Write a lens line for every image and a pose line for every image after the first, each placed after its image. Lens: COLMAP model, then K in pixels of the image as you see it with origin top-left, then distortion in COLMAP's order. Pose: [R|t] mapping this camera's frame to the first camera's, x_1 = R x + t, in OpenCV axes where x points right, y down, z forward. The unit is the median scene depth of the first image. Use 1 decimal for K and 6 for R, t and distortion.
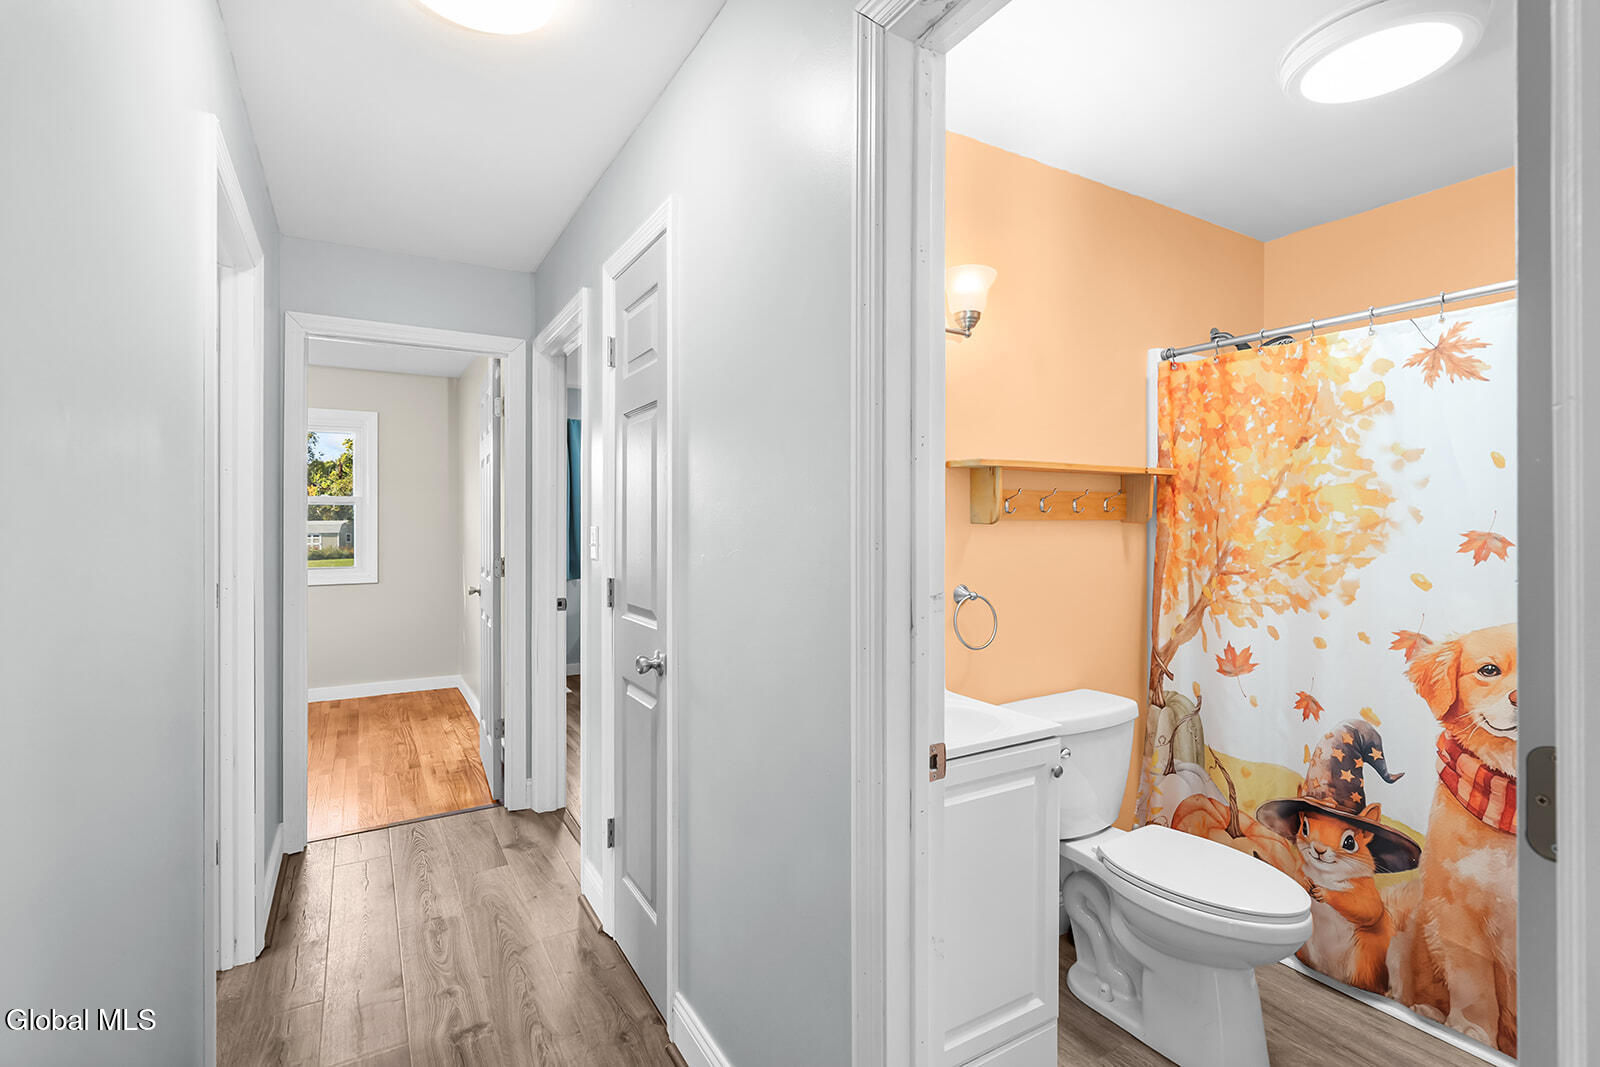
lens RADIAL K [[737.1, 0, 791.1], [0, 737.1, 527.3], [0, 0, 1]] dist [-0.008476, 0.004670]
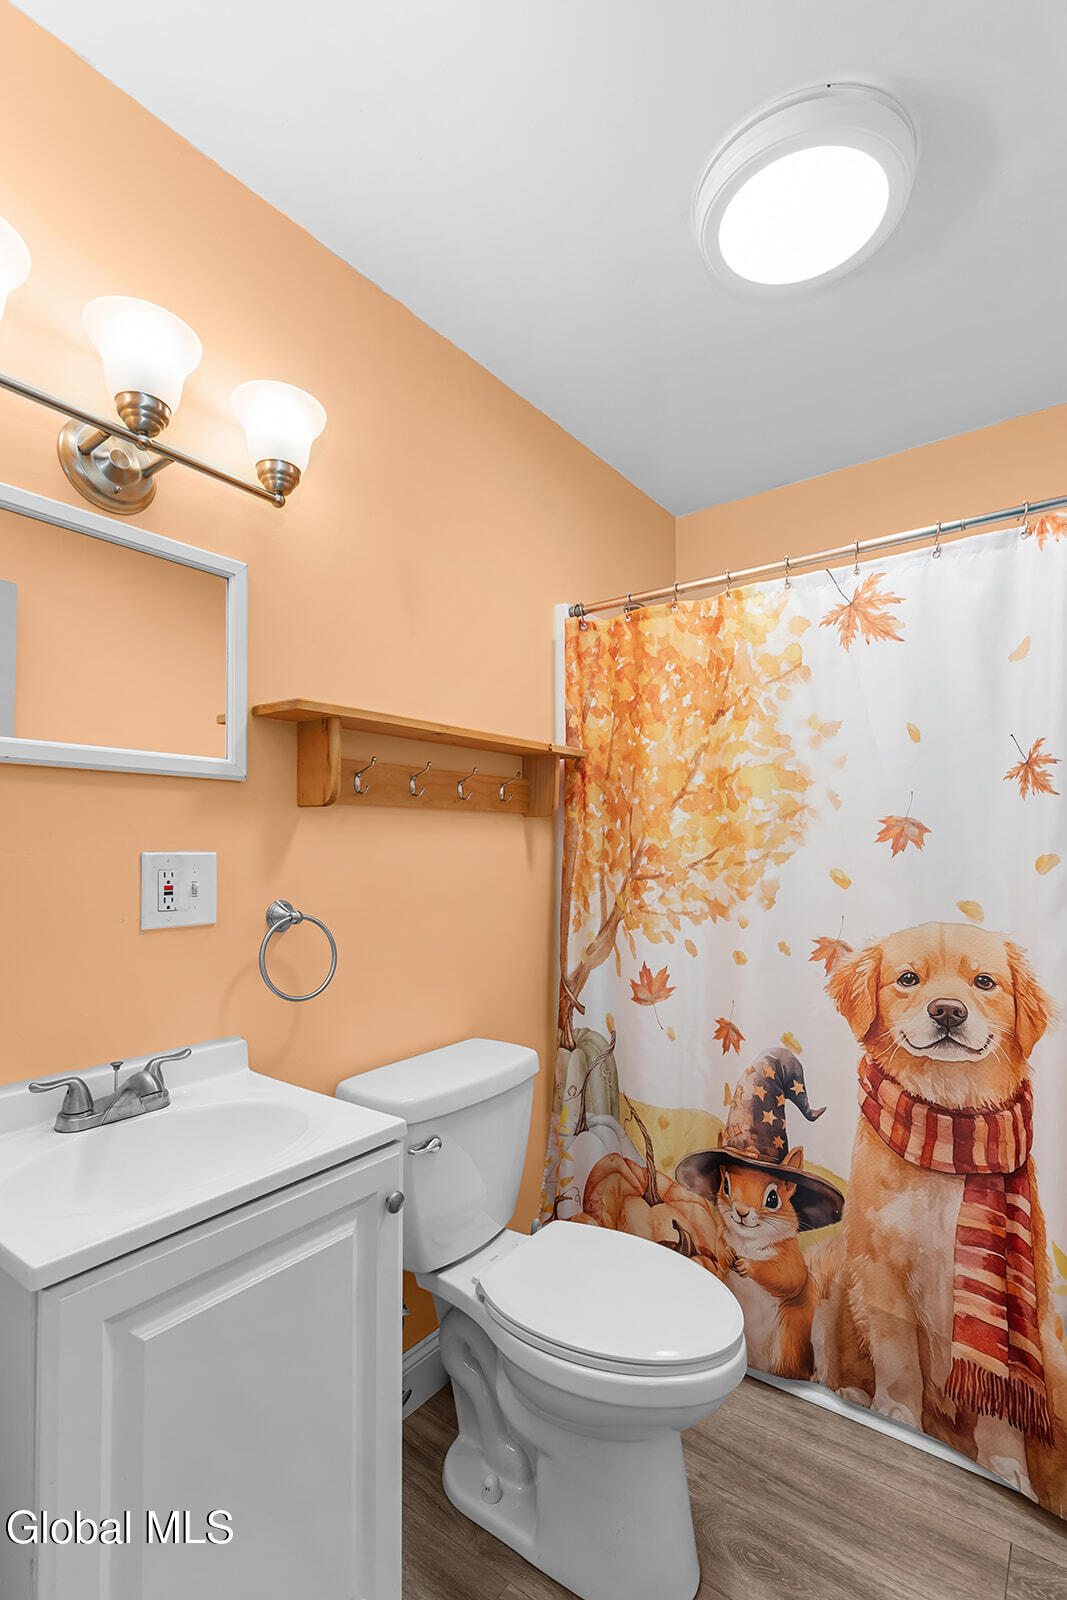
lens RADIAL K [[737.1, 0, 561.7], [0, 737.1, 845.9], [0, 0, 1]] dist [-0.008476, 0.004670]
pose [[0.912380, 0.000577, 0.409343, 0.210305], [0.005727, 0.999883, -0.014174, 0.044726], [-0.409304, 0.015276, 0.912270, 0.343756]]
